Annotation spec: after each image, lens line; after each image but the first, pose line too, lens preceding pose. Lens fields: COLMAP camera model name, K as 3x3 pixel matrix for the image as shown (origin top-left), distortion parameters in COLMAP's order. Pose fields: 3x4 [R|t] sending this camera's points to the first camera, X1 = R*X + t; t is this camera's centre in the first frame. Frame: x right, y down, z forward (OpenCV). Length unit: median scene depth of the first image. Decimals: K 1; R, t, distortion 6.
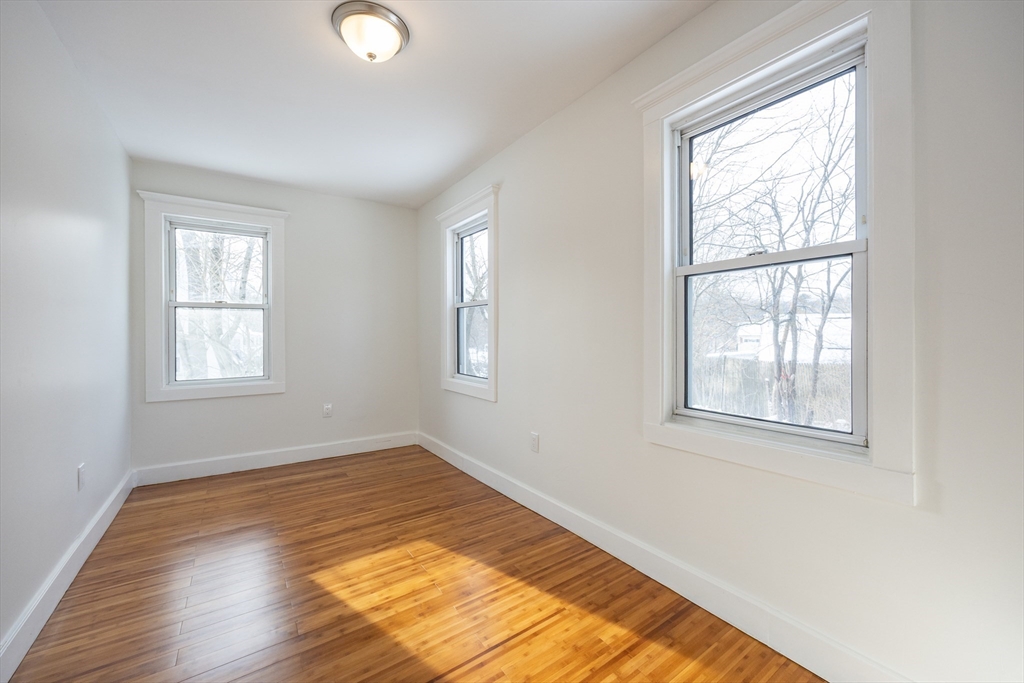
lens RADIAL K [[395.0, 0, 510.6], [0, 395.0, 337.2], [0, 0, 1]] dist [-0.005567, 0.000527]
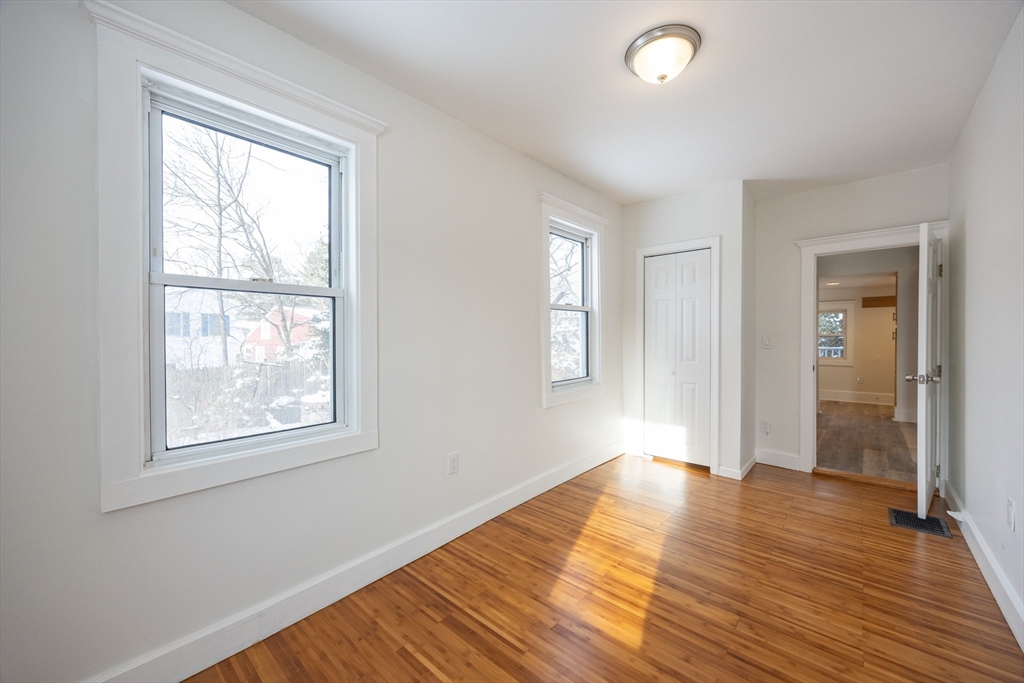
lens RADIAL K [[395.0, 0, 510.3], [0, 395.0, 338.4], [0, 0, 1]] dist [-0.005567, 0.000527]
pose [[-0.233807, -0.001171, 0.972282, -1.050092], [0.011506, 0.999926, 0.003972, -0.022916], [-0.972215, 0.012115, -0.233776, 1.343126]]
